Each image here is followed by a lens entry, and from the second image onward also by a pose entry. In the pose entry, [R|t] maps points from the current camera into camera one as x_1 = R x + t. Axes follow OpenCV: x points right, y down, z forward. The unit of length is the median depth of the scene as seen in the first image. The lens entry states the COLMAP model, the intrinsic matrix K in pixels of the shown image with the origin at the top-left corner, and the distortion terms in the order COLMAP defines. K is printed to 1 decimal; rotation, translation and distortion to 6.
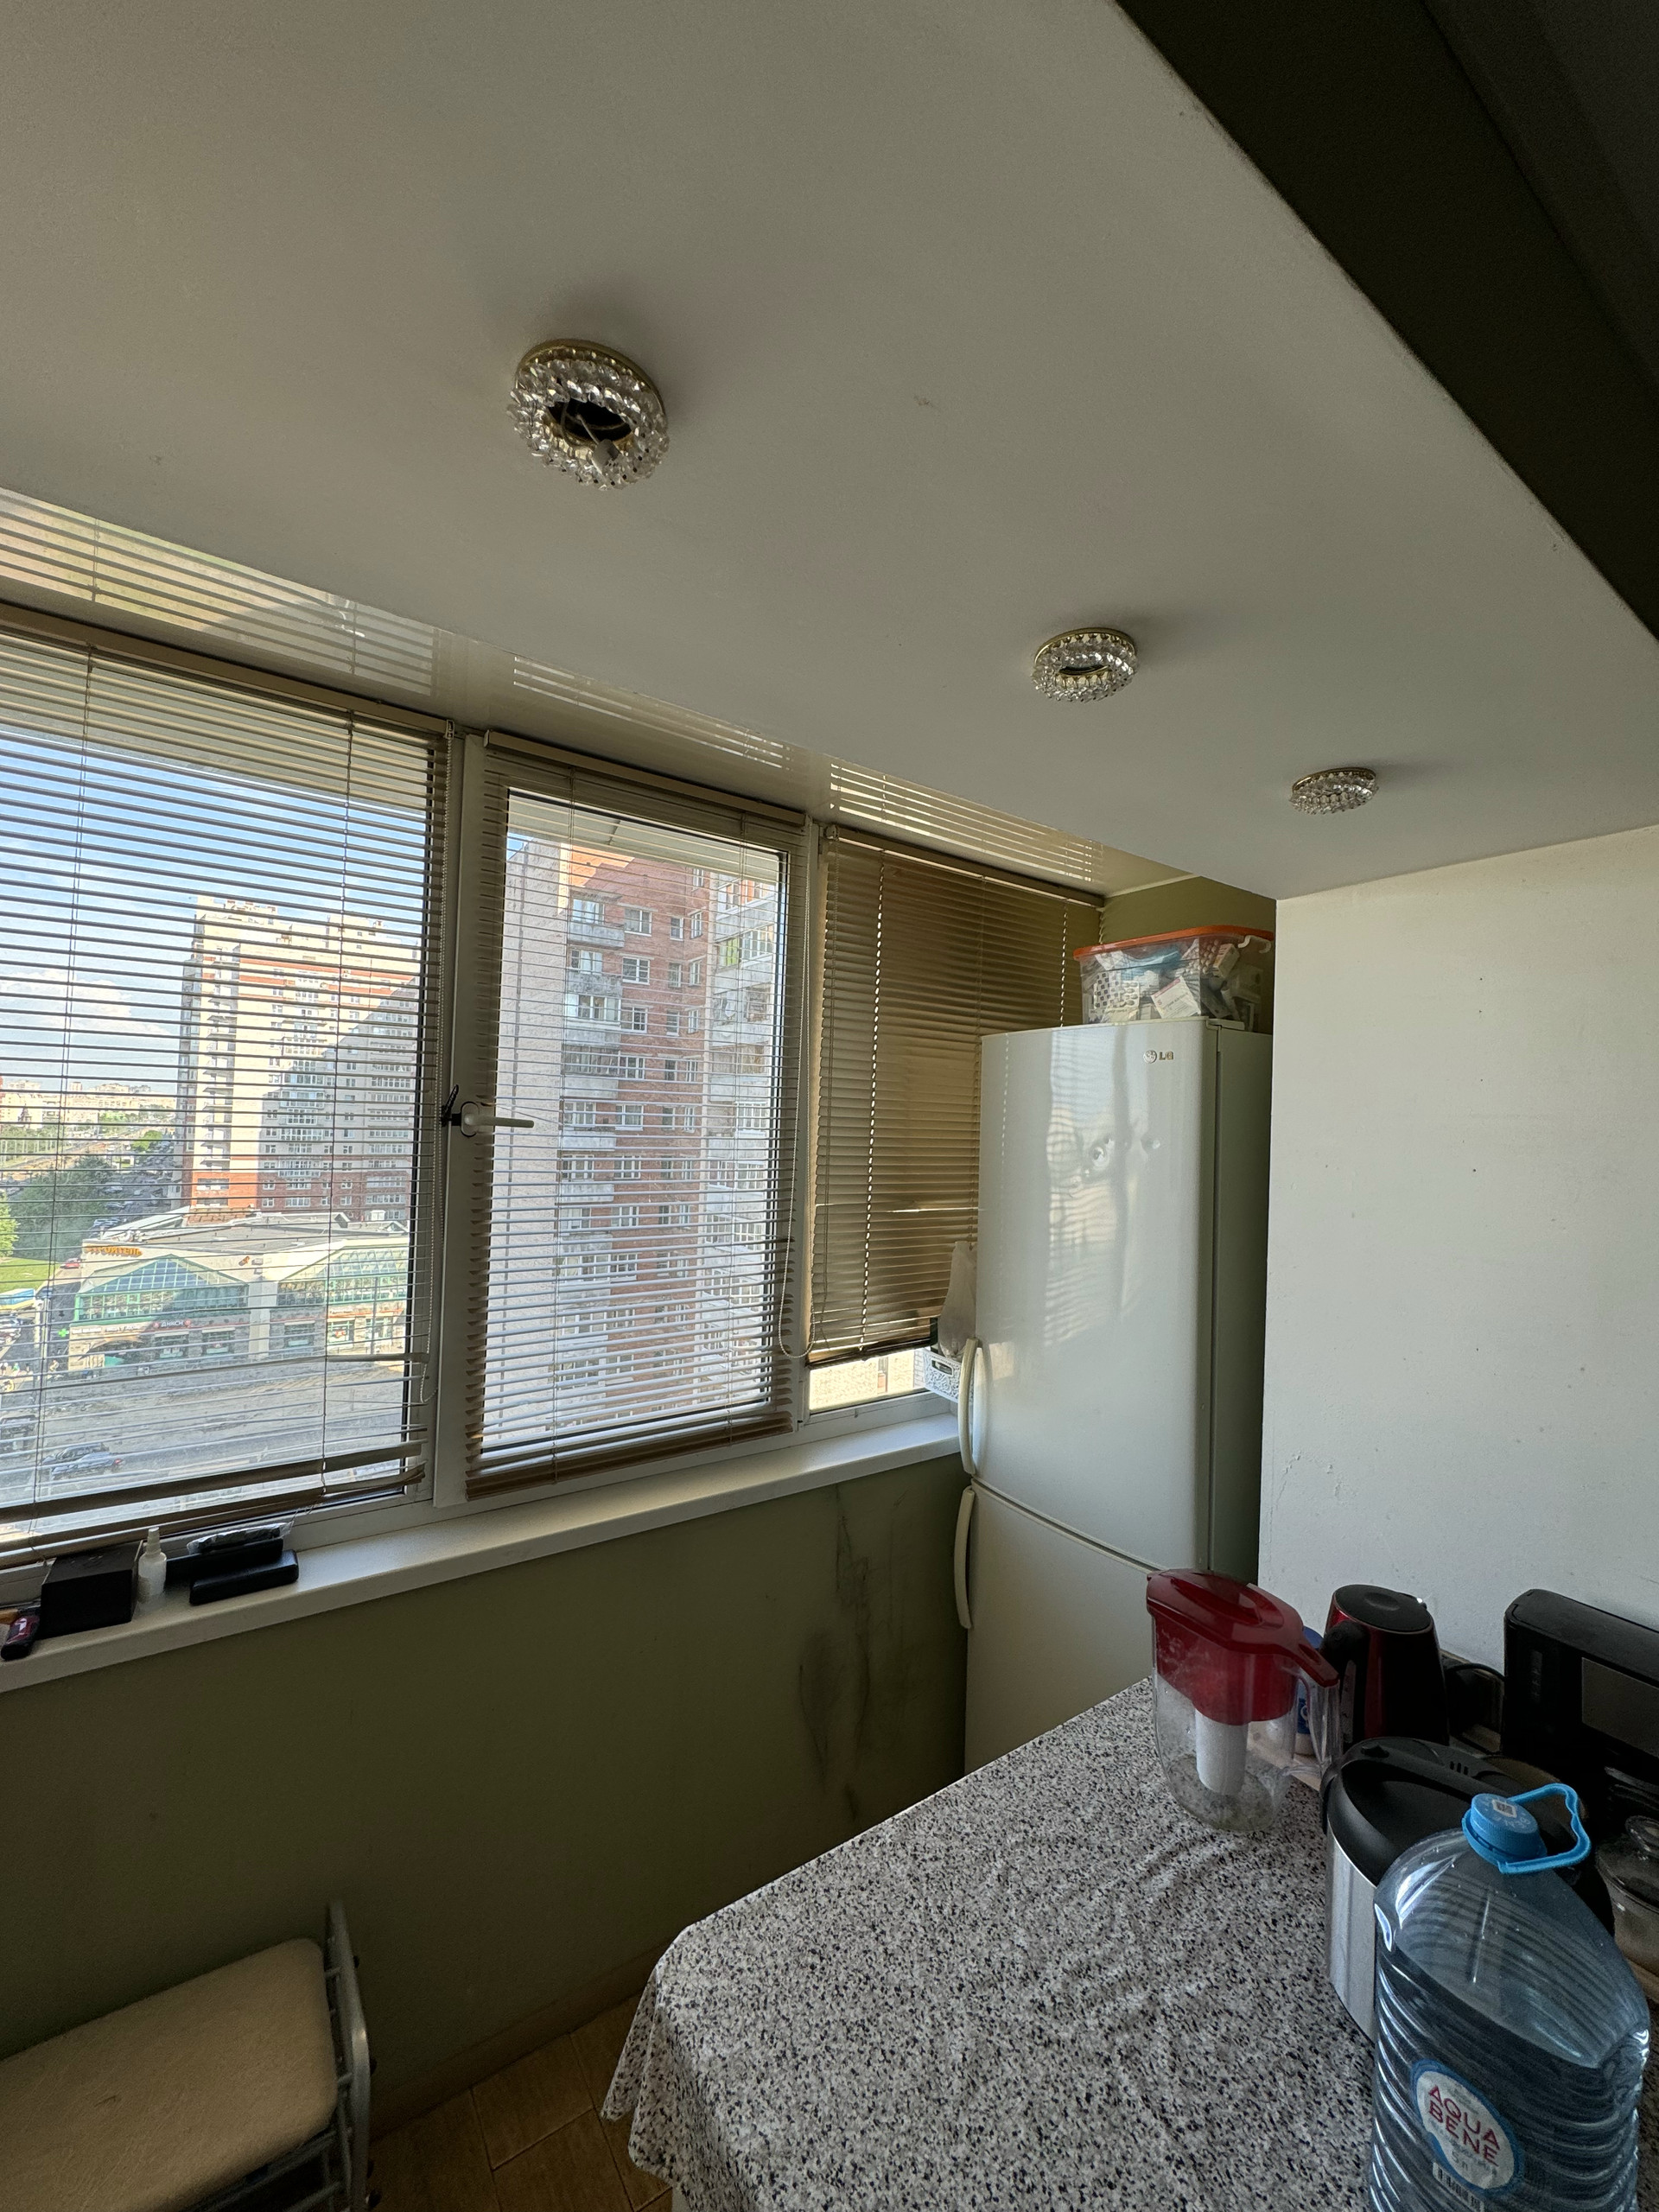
lens RADIAL K [[877.0, 0, 837.4], [0, 877.0, 1117.2], [0, 0, 1]] dist [-0.018012, 0.001185]
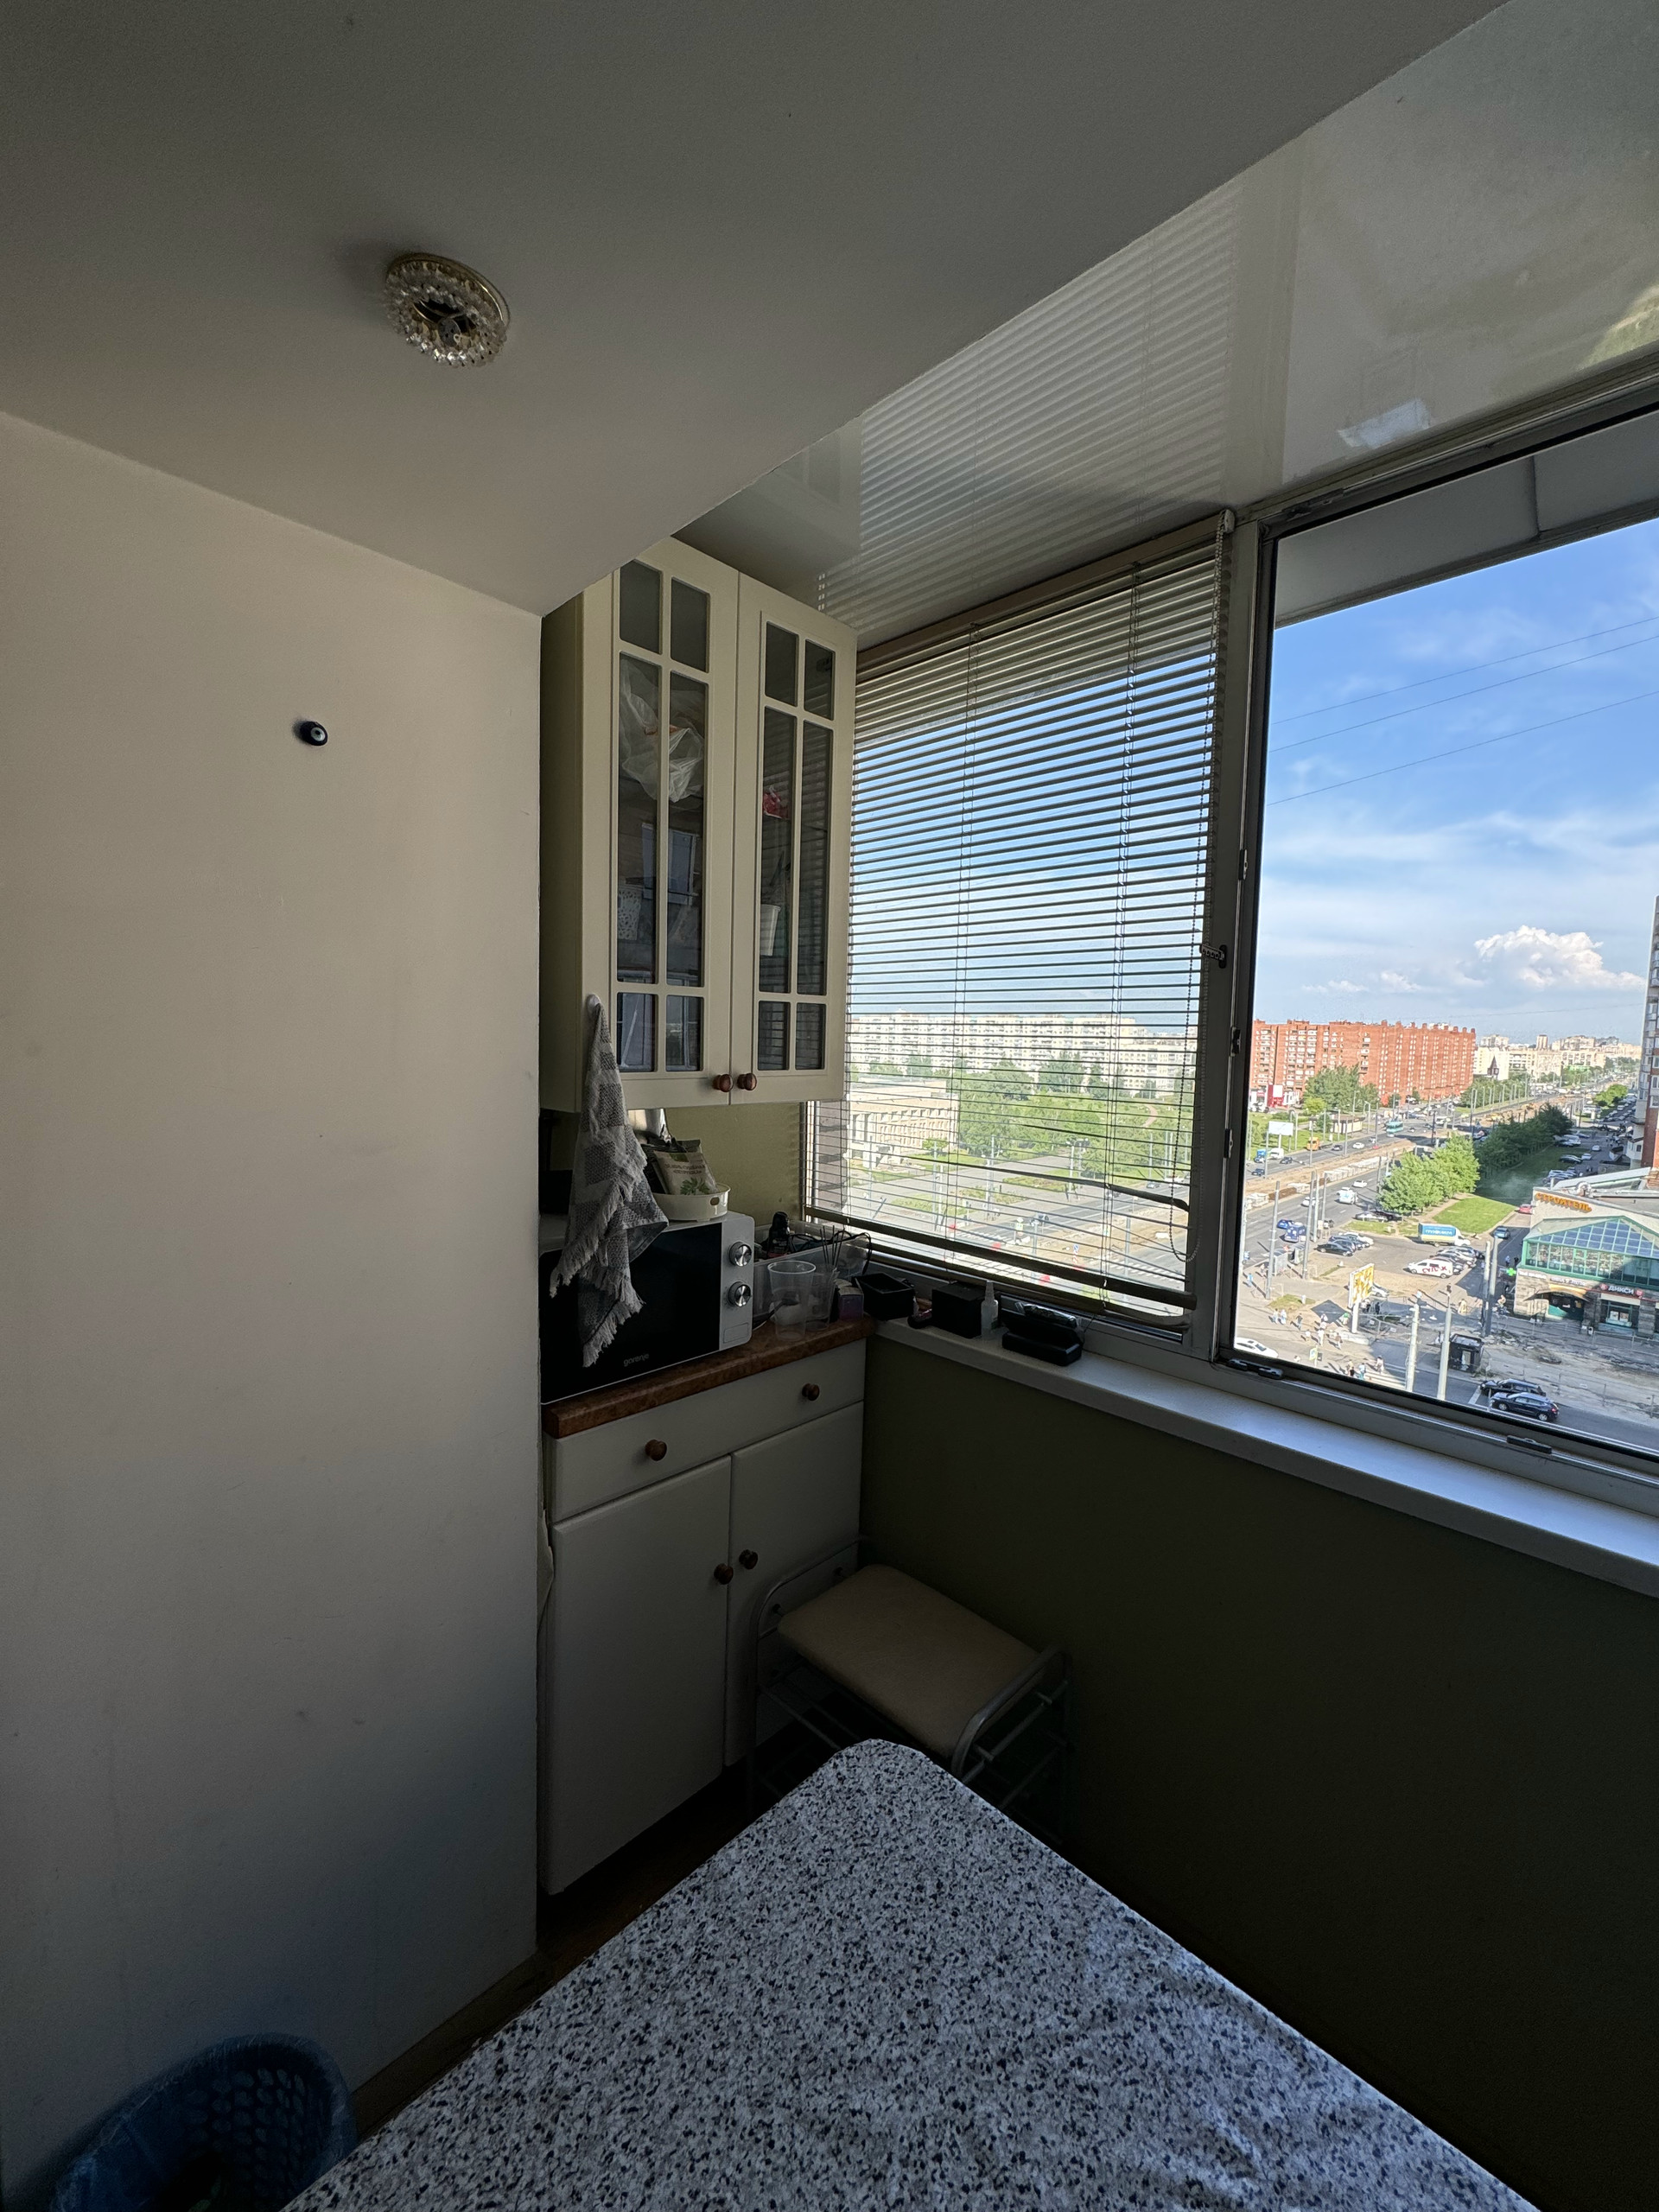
lens RADIAL K [[877.0, 0, 825.3], [0, 877.0, 1102.9], [0, 0, 1]] dist [-0.018012, 0.001185]
pose [[0.173351, 0.050950, -0.983541, 0.762465], [-0.009477, 0.998701, 0.050065, 0.218218], [0.984814, 0.000642, 0.173609, 0.815749]]
